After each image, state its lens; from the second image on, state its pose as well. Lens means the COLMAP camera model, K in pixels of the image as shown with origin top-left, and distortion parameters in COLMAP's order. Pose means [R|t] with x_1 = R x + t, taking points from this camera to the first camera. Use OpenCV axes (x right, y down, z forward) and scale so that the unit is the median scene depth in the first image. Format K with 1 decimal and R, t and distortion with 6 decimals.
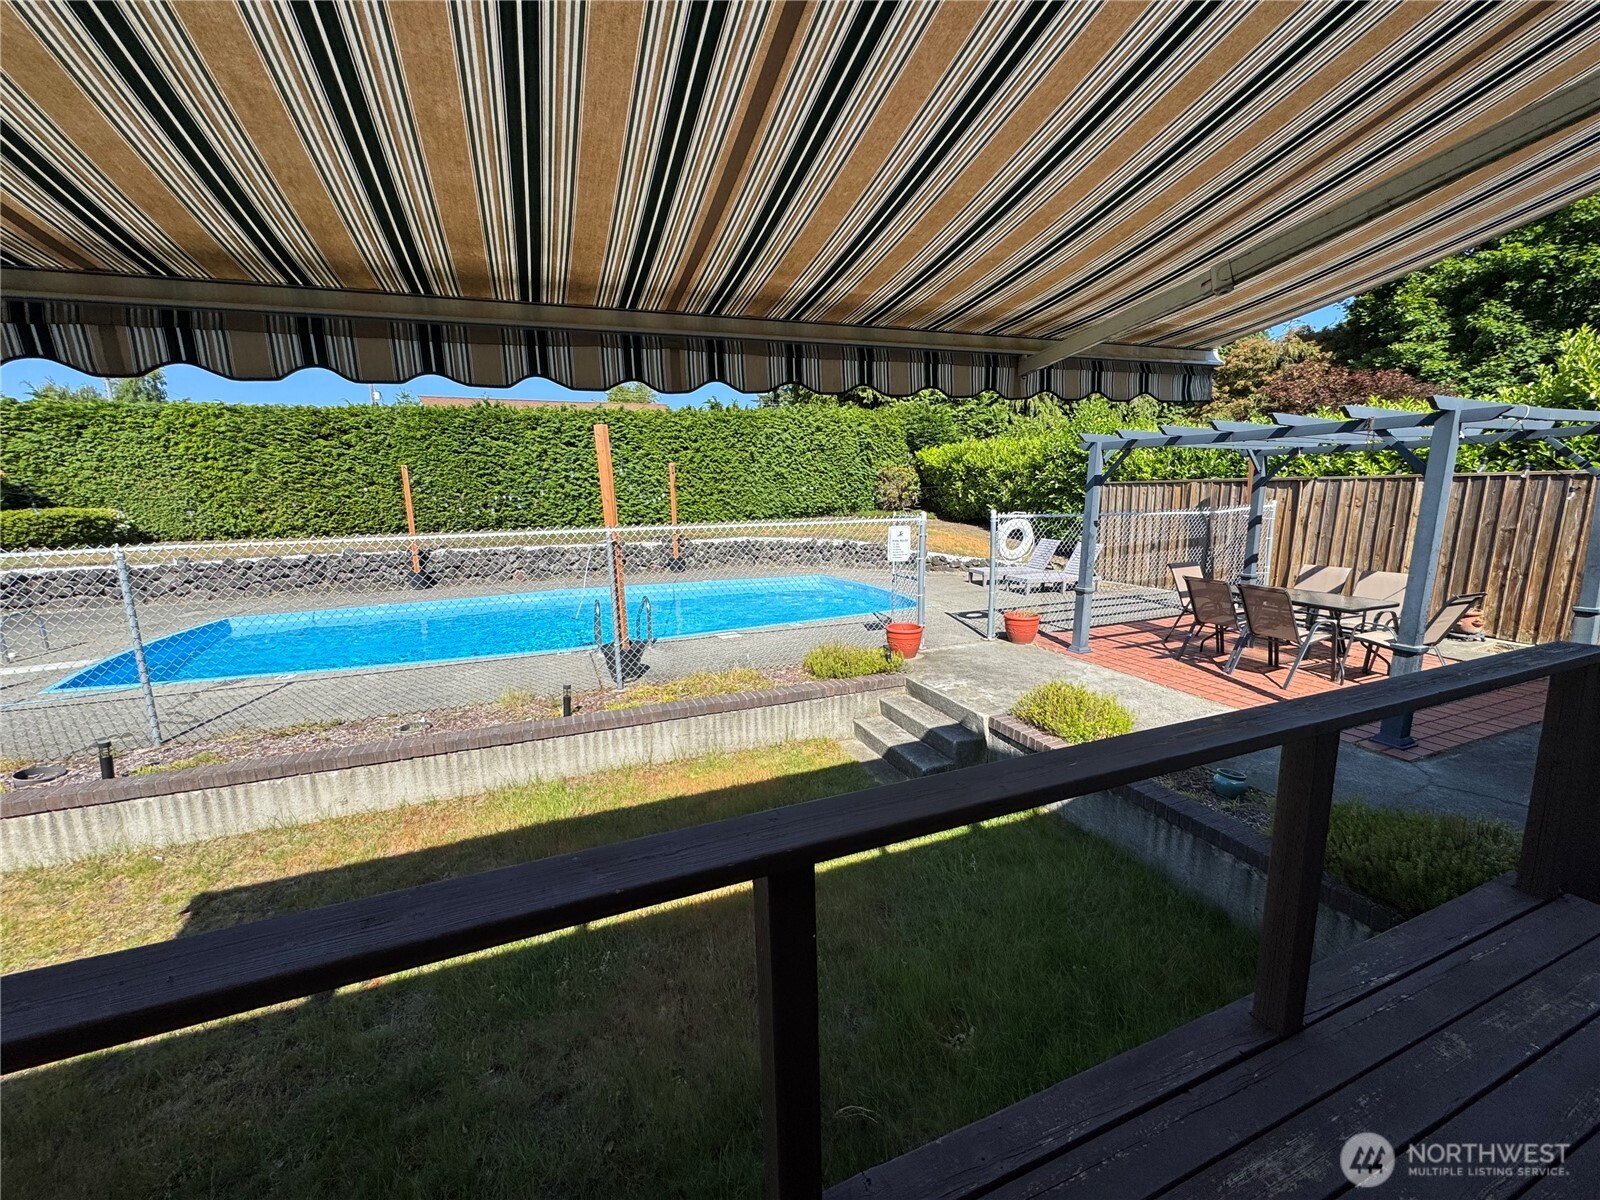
lens RADIAL K [[641.9, 0, 798.5], [0, 641.9, 598.3], [0, 0, 1]] dist [-0.000913, -0.000078]
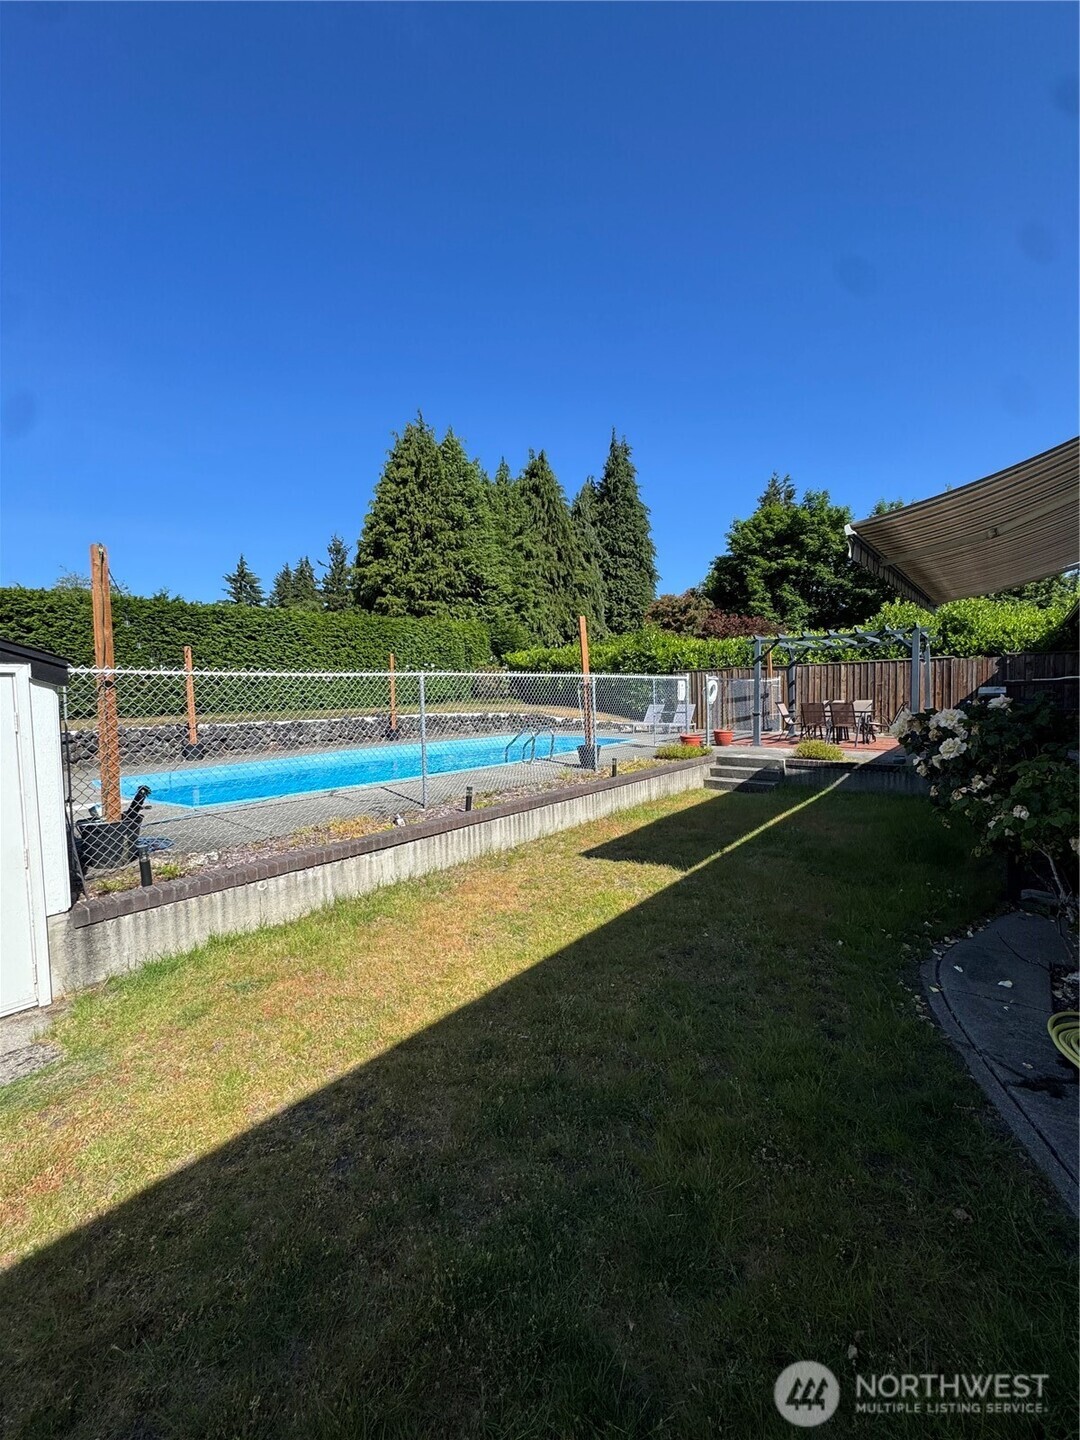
lens RADIAL K [[577.7, 0, 543.7], [0, 577.7, 720.4], [0, 0, 1]] dist [-0.000913, -0.000078]
pose [[0.879991, -0.027907, 0.474169, -0.434653], [0.090546, 0.989823, -0.109785, 0.064556], [-0.466279, 0.139544, 0.873562, -0.102886]]
